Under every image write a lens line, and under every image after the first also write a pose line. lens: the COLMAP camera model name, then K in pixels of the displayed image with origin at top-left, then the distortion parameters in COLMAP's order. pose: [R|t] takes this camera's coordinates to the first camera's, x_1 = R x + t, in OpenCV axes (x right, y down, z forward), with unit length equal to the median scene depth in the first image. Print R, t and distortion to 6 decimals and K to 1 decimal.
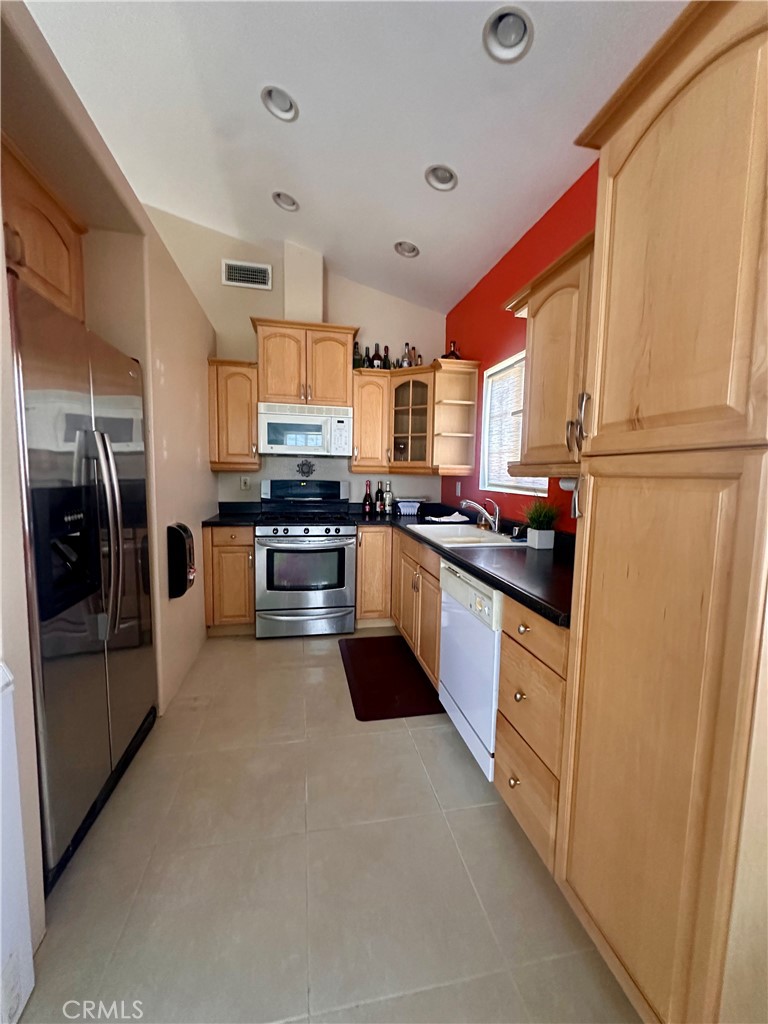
lens RADIAL K [[411.1, 0, 383.2], [0, 411.1, 512.6], [0, 0, 1]] dist [-0.007334, 0.001726]
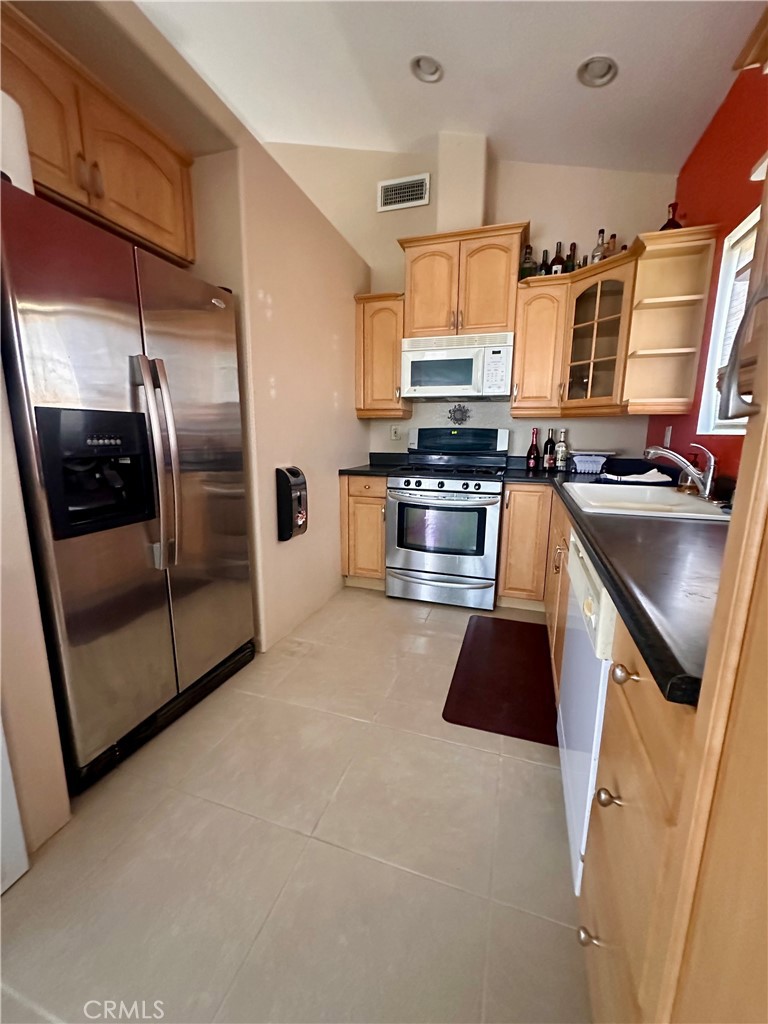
lens RADIAL K [[411.1, 0, 383.7], [0, 411.1, 512.2], [0, 0, 1]] dist [-0.007334, 0.001726]
pose [[0.866037, 0.082068, -0.493199, 0.130574], [-0.040020, 0.994650, 0.095236, 0.023024], [0.498376, -0.062740, 0.864688, 0.181514]]
